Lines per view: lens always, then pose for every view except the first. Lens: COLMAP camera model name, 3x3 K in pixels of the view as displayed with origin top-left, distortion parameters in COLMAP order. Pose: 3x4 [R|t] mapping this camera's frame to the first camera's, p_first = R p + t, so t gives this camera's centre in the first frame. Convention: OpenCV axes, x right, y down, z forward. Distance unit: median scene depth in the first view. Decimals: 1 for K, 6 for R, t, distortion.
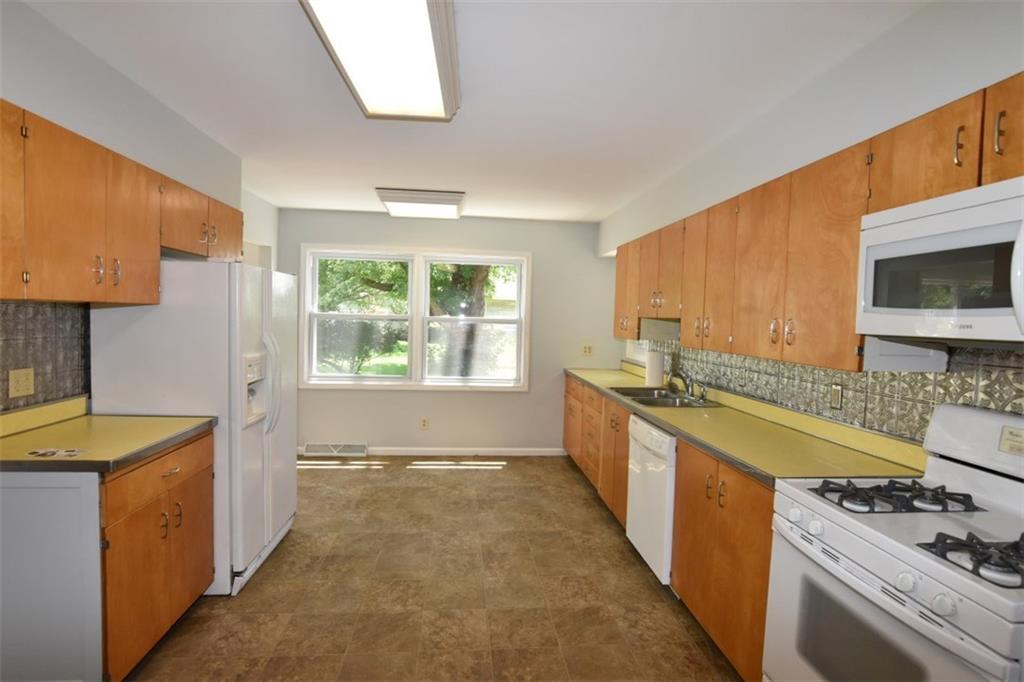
lens RADIAL K [[504.2, 0, 512.8], [0, 504.2, 340.6], [0, 0, 1]] dist [-0.021513, 0.000497]
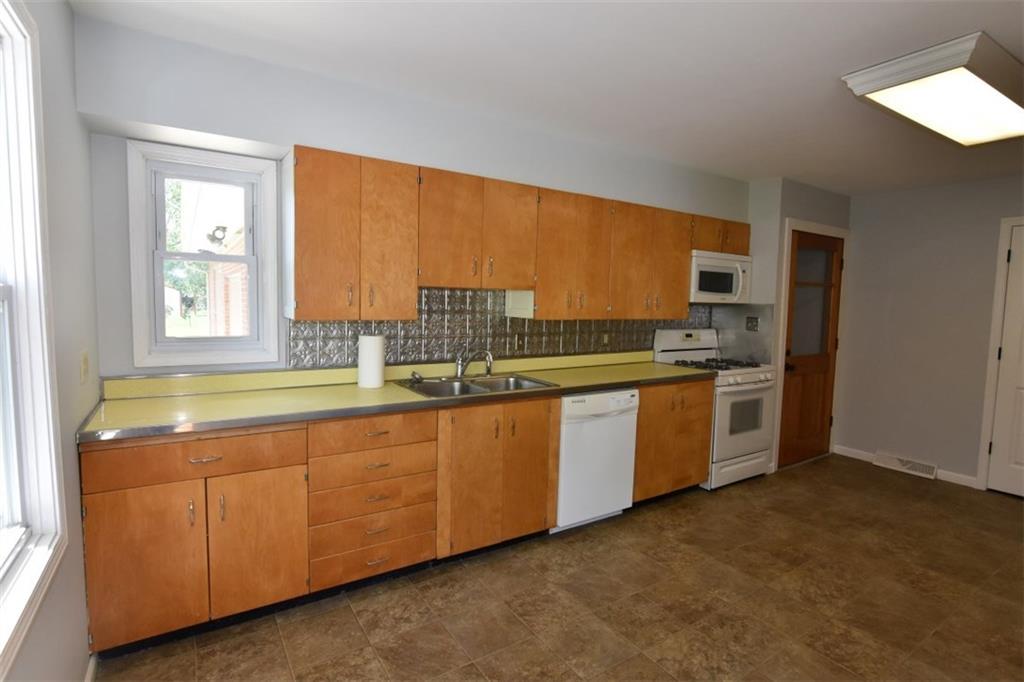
lens RADIAL K [[504.2, 0, 513.6], [0, 504.2, 340.7], [0, 0, 1]] dist [-0.021513, 0.000497]
pose [[-0.457420, -0.103986, 0.883150, -0.667156], [0.011336, 0.992377, 0.122718, -0.089188], [-0.889178, 0.066145, -0.452755, 1.894350]]
